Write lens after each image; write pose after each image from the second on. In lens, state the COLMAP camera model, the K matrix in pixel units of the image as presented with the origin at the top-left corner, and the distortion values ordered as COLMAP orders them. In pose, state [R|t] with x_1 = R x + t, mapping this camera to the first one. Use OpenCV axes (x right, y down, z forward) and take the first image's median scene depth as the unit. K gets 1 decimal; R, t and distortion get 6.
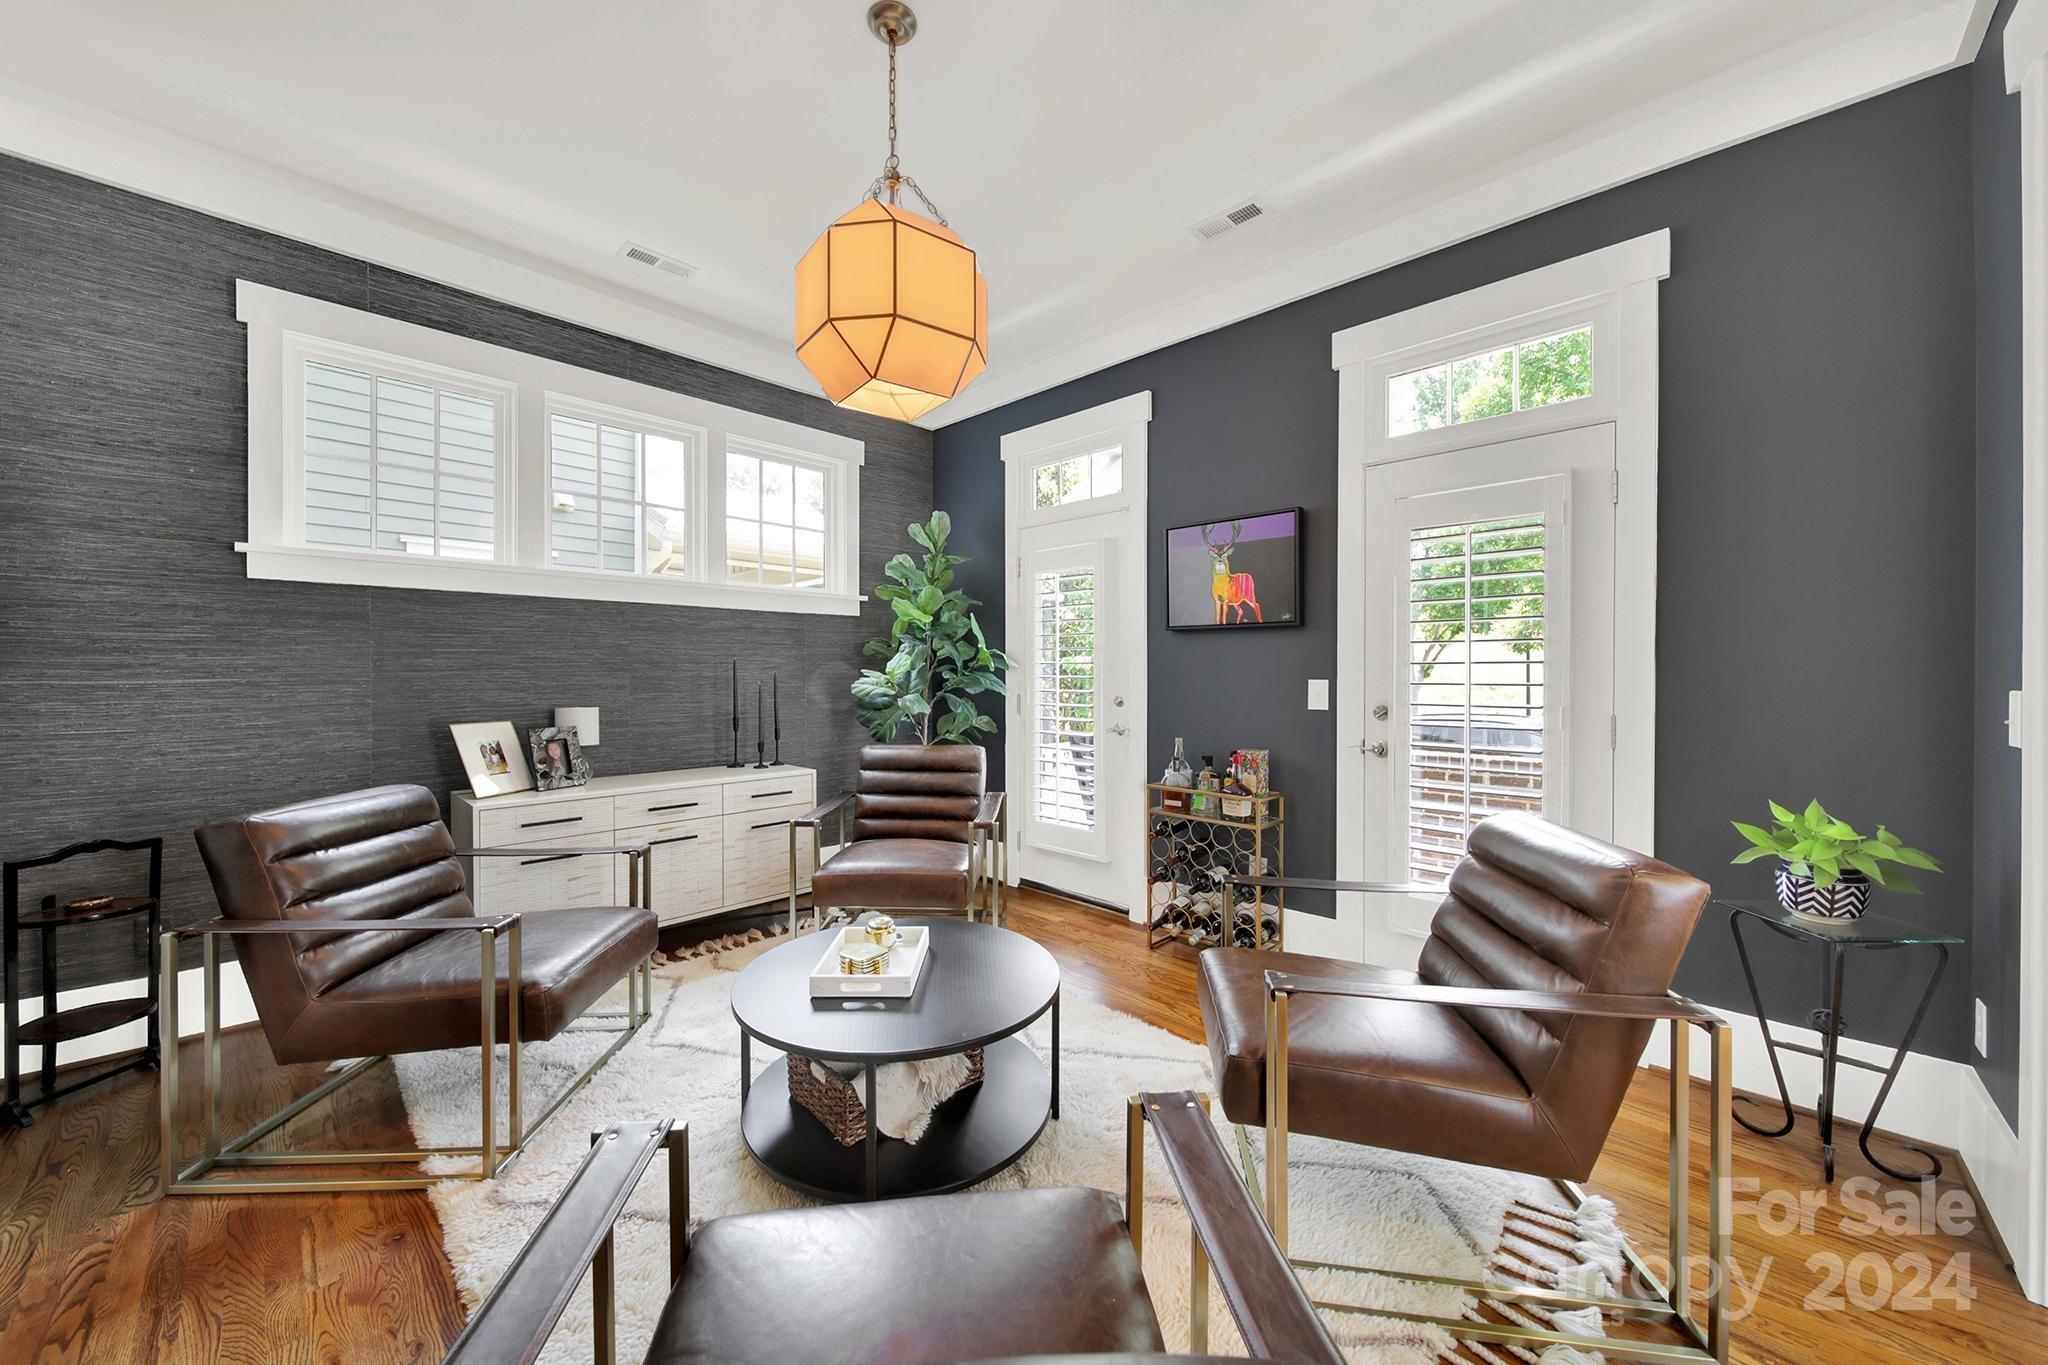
lens RADIAL K [[745.2, 0, 1022.7], [0, 745.2, 674.6], [0, 0, 1]] dist [-0.000843, -0.000512]
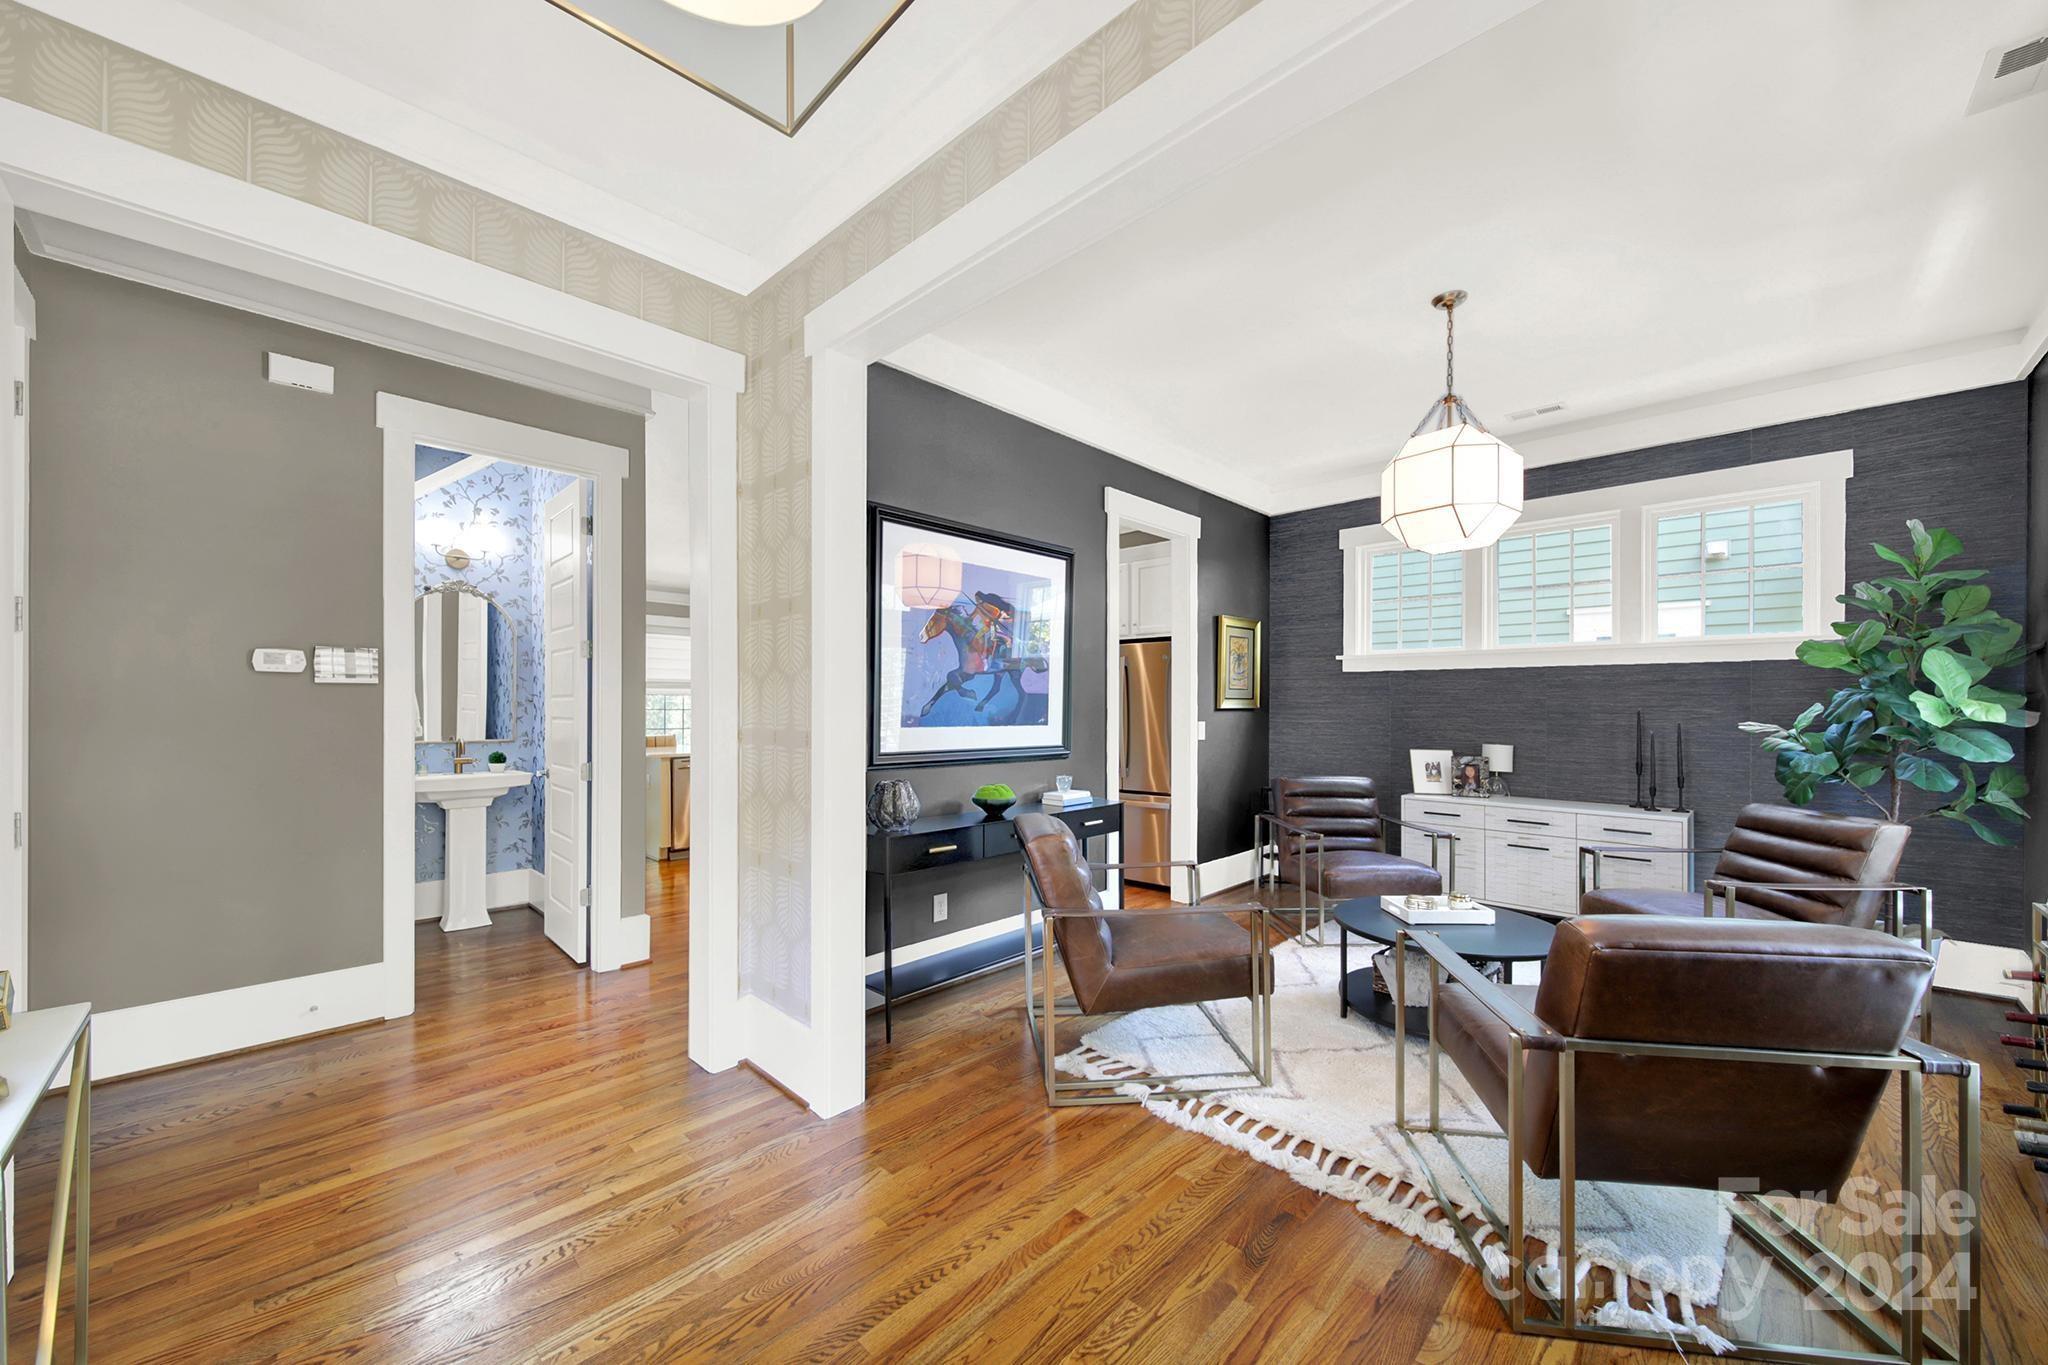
lens RADIAL K [[745.2, 0, 1019.1], [0, 745.2, 697.1], [0, 0, 1]] dist [-0.000843, -0.000512]
pose [[-0.024824, -0.009334, -0.999648, 0.905524], [-0.005138, 0.999944, -0.009209, -0.030890], [0.999679, 0.004907, -0.024870, 0.126257]]
